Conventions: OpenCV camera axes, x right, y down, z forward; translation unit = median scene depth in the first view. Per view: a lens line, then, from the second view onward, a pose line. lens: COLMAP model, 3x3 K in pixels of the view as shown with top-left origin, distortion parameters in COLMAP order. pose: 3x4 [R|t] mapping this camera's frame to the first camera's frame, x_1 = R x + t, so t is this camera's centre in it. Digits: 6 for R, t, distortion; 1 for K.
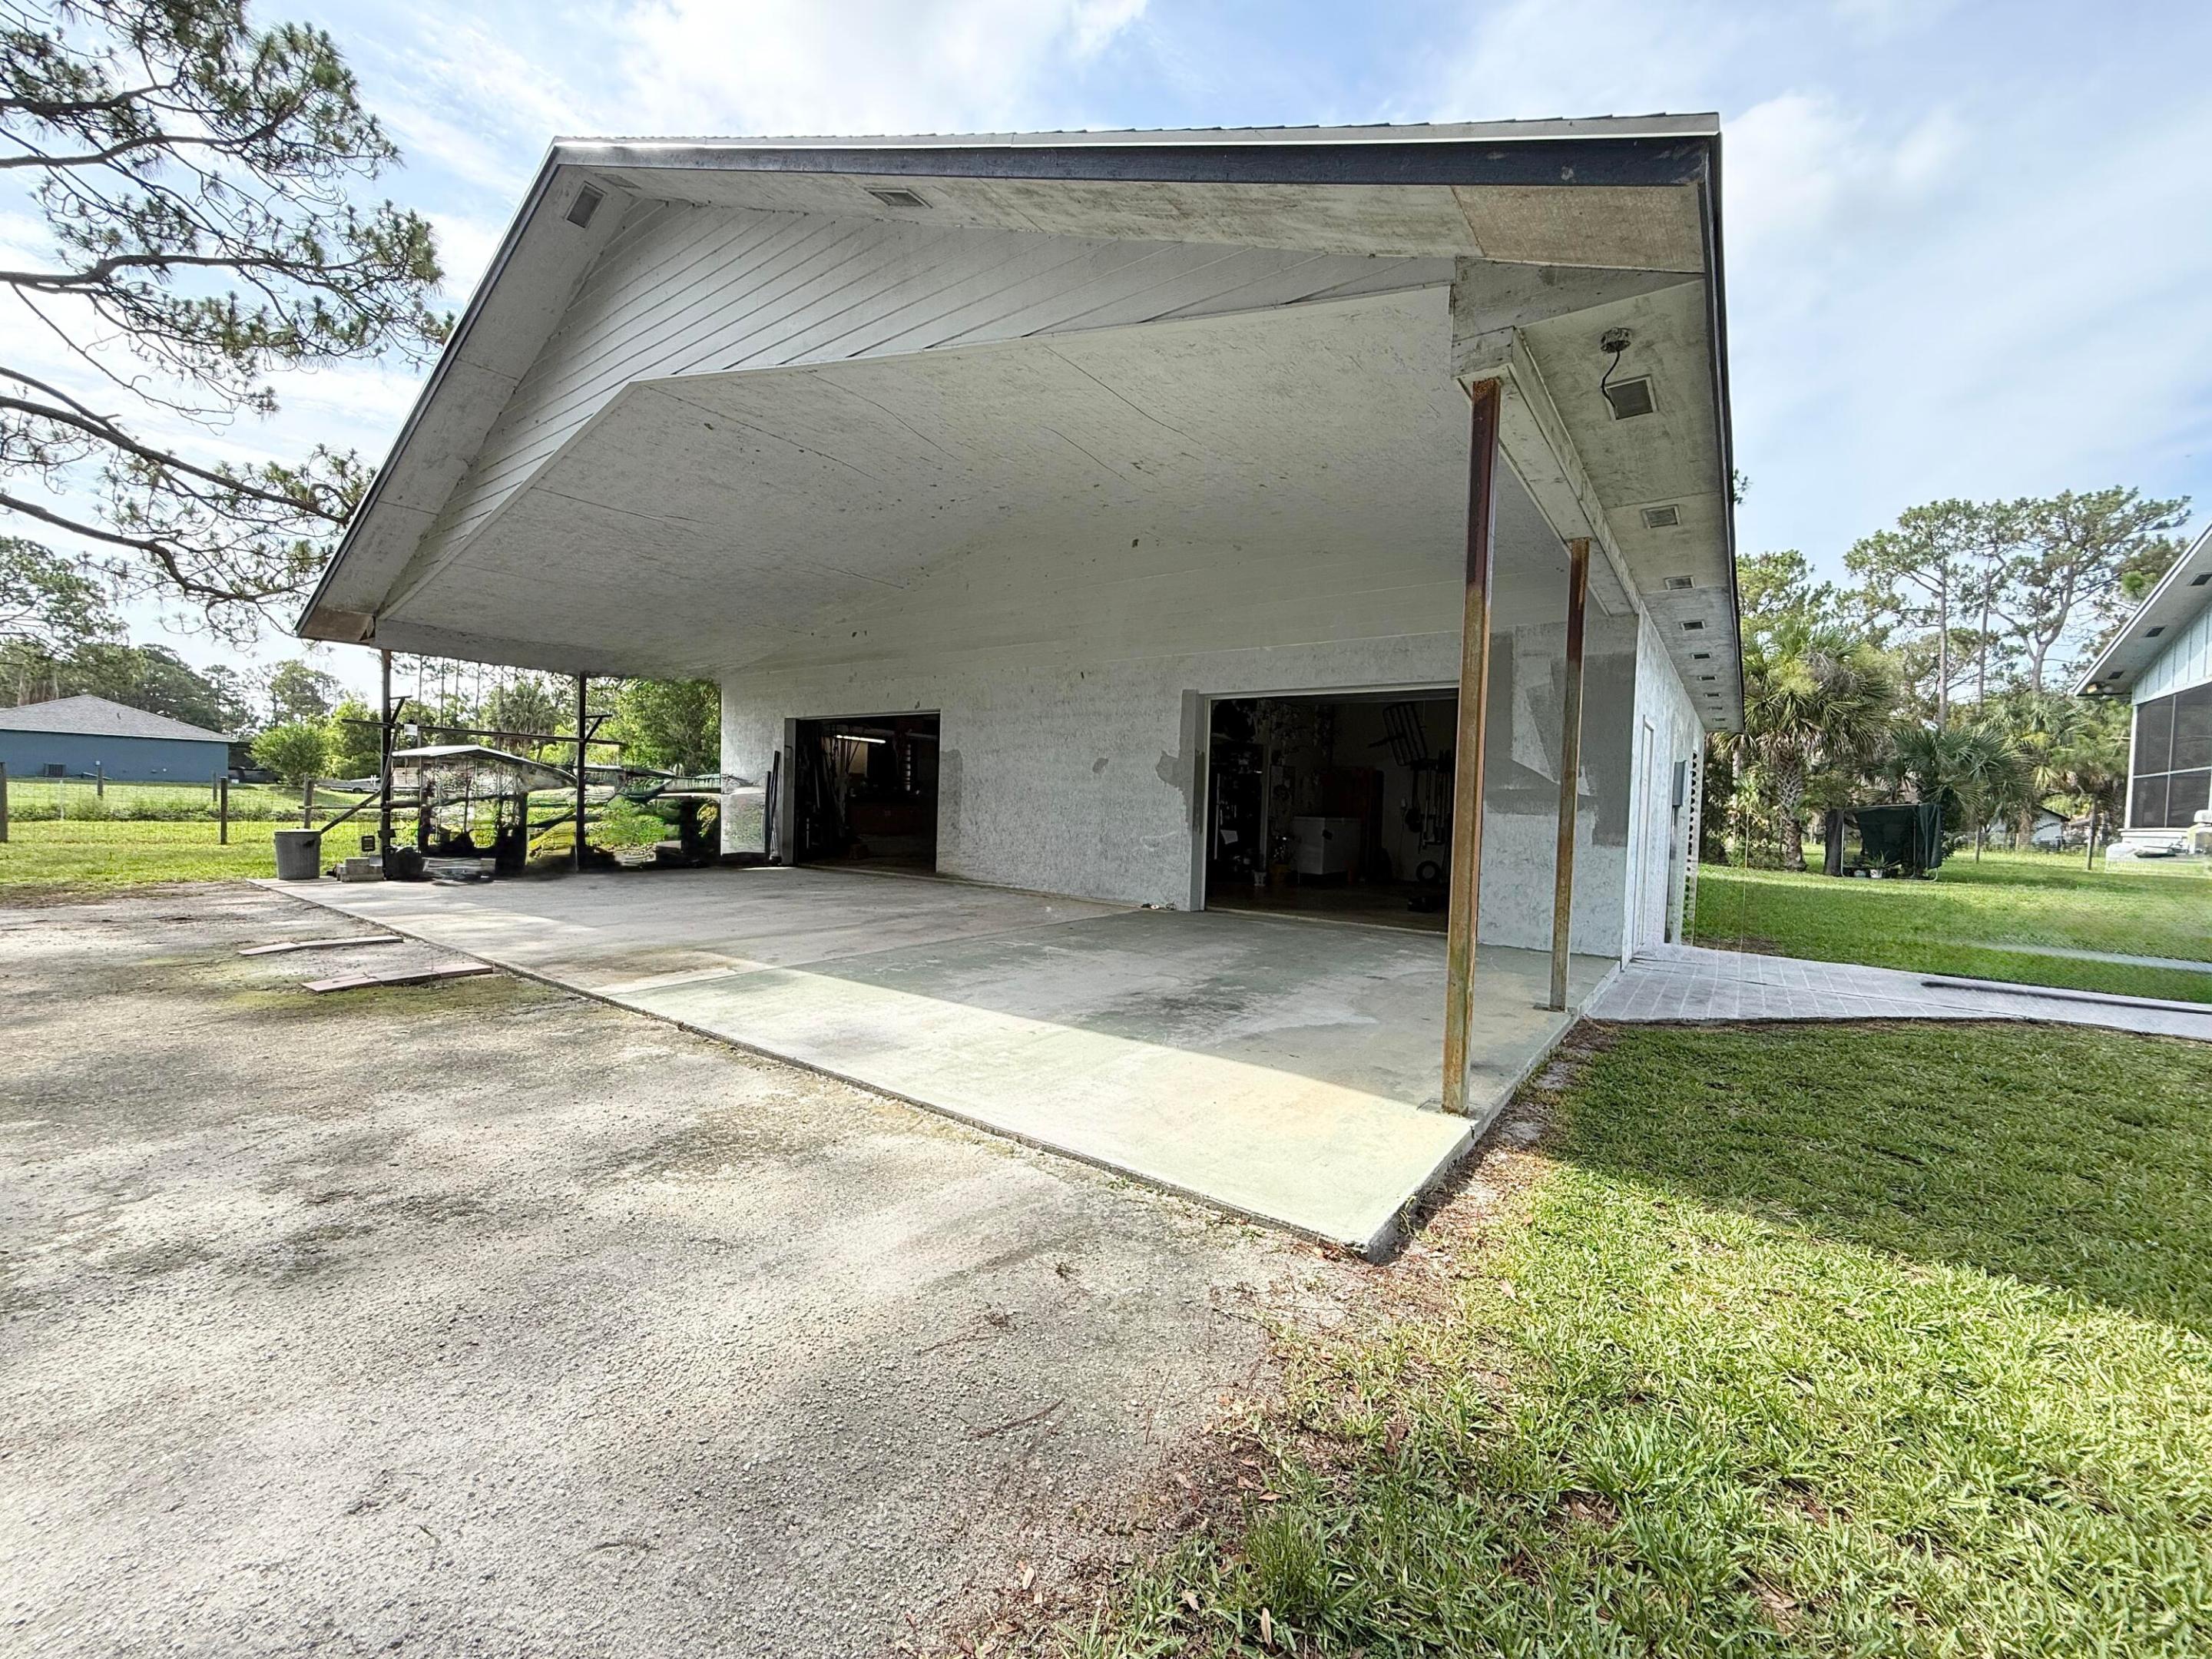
lens RADIAL K [[882.4, 0, 1104.7], [0, 882.4, 830.2], [0, 0, 1]] dist [-0.001639, 0.000331]
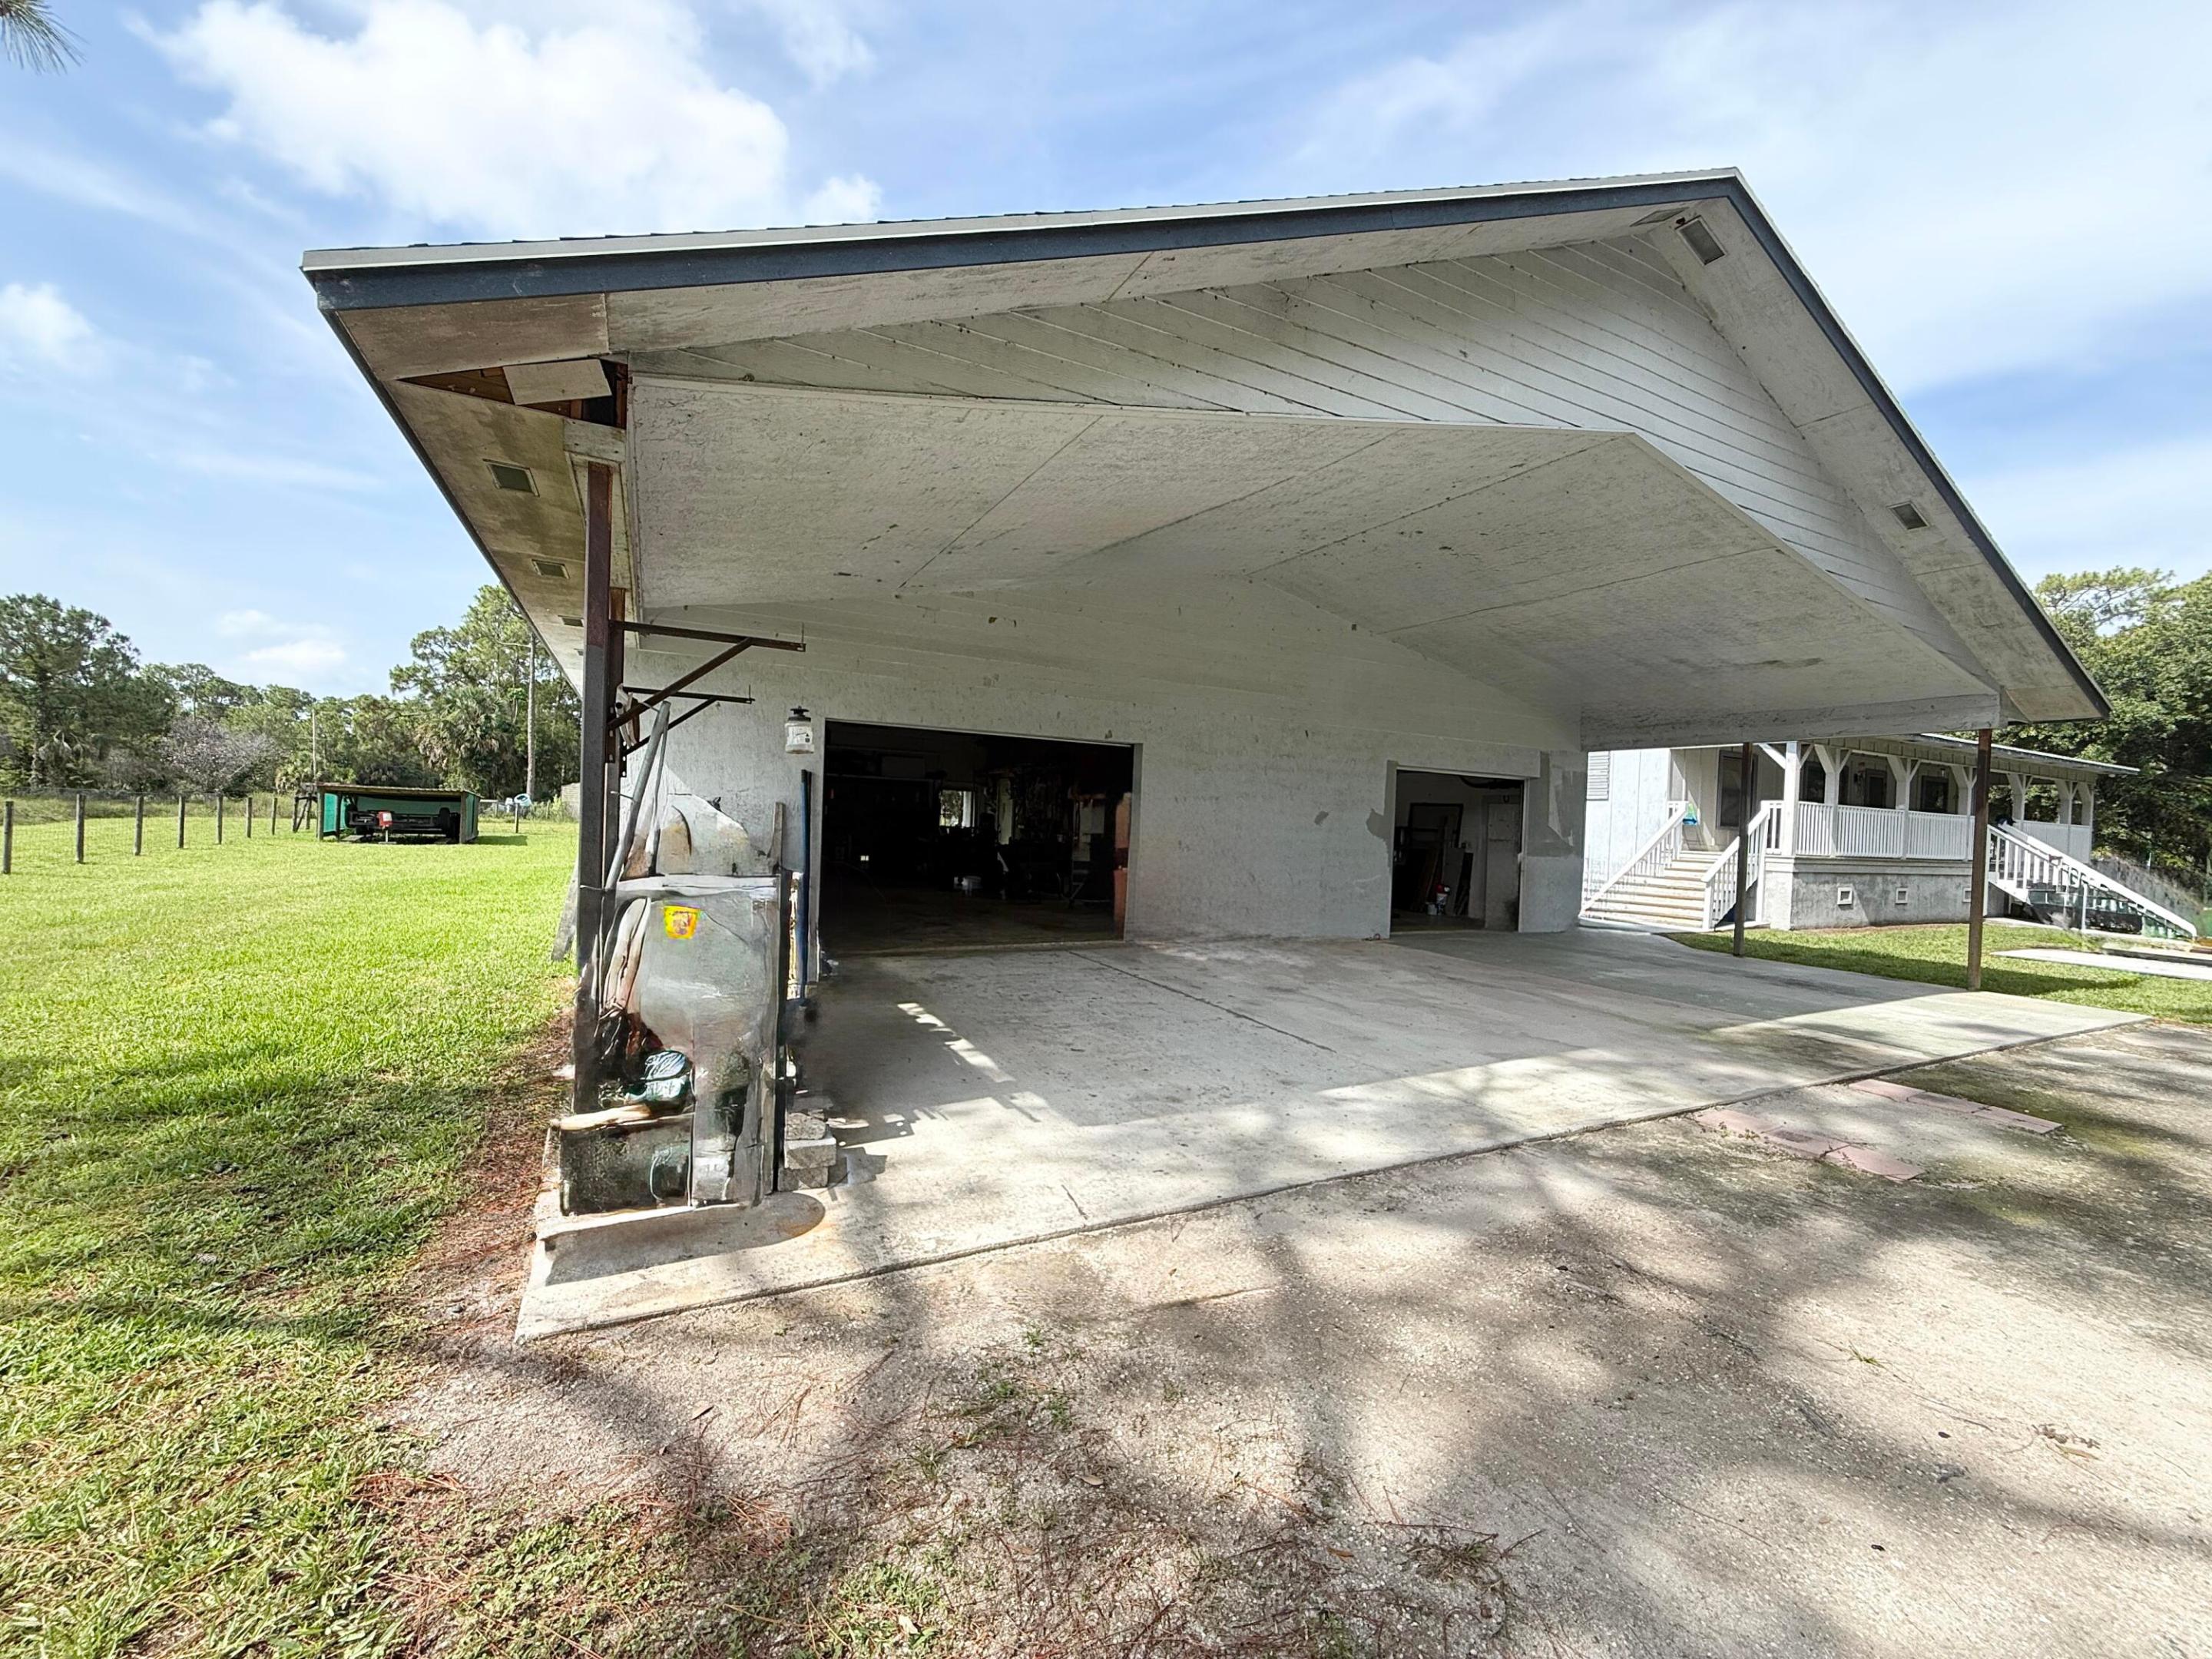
lens RADIAL K [[882.4, 0, 1110.1], [0, 882.4, 832.9], [0, 0, 1]] dist [-0.001639, 0.000331]
pose [[0.443674, -0.023536, 0.895879, -1.115374], [0.003615, 0.999694, 0.024473, -0.083361], [-0.896181, -0.007620, 0.443623, 0.749964]]
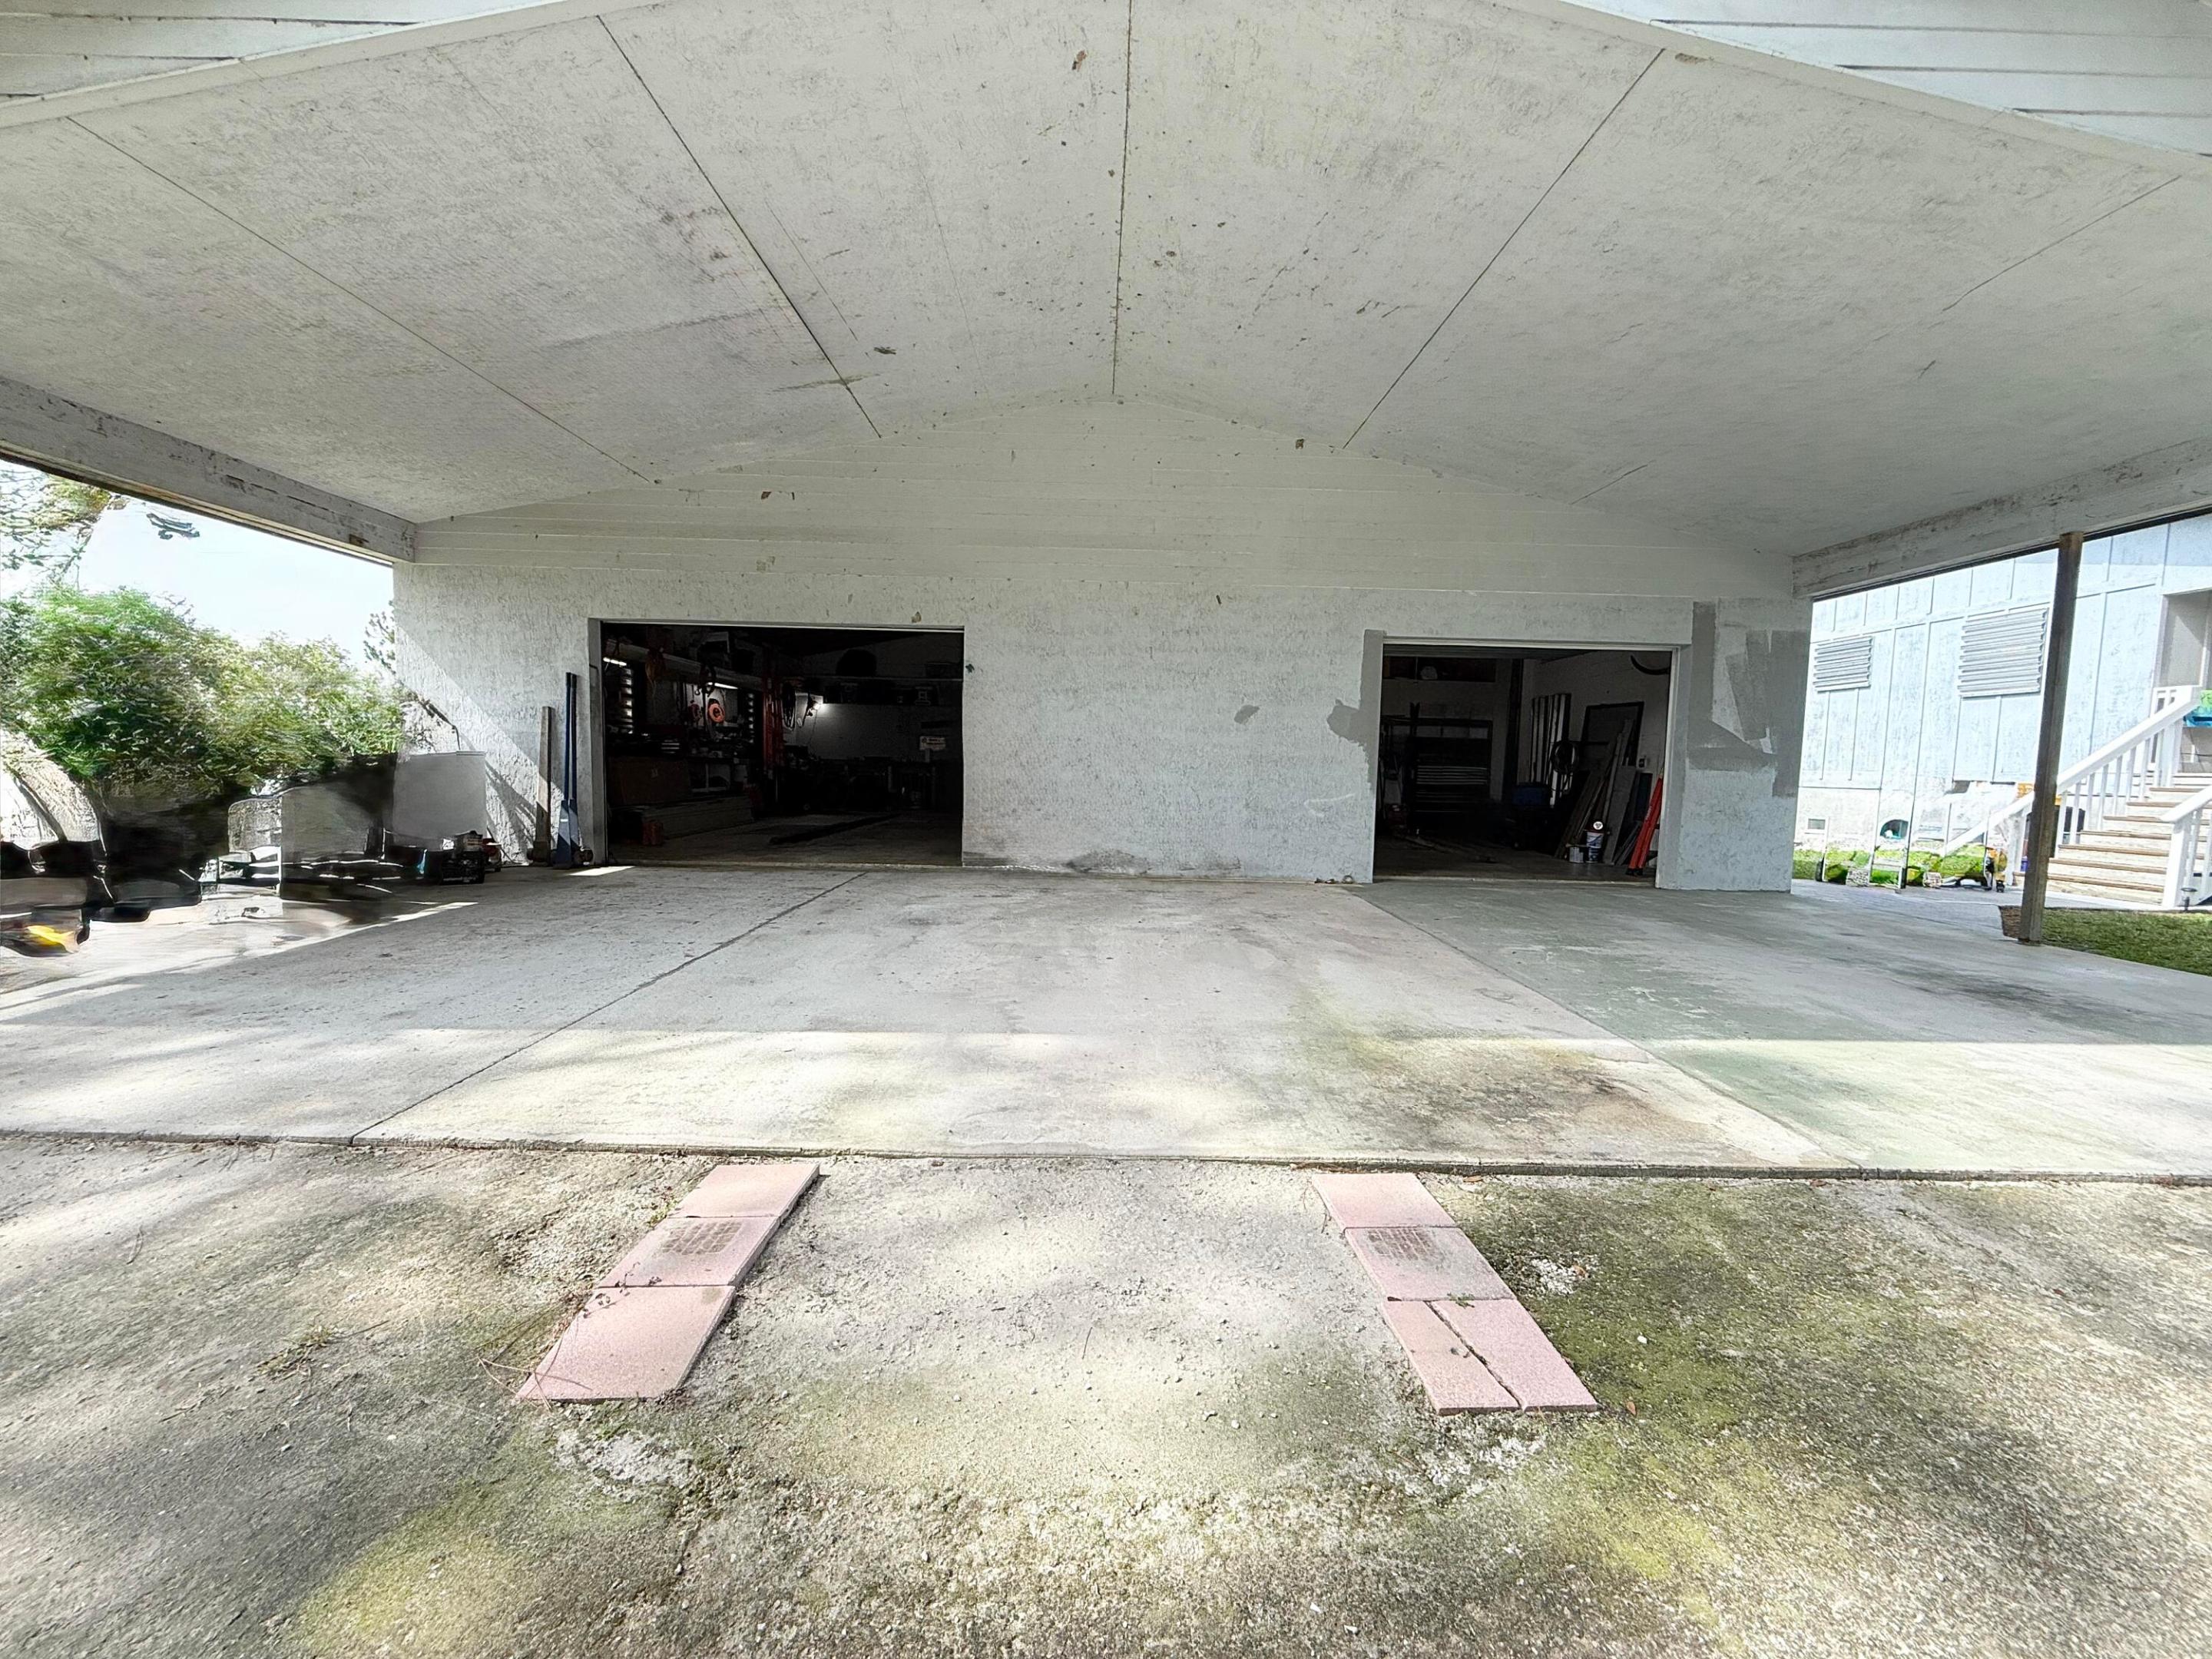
lens RADIAL K [[882.4, 0, 1108.3], [0, 882.4, 833.6], [0, 0, 1]] dist [-0.001639, 0.000331]
pose [[0.802623, -0.055040, 0.593942, -0.600209], [0.018887, 0.997579, 0.066922, -0.020559], [-0.596187, -0.042495, 0.801720, 0.419398]]
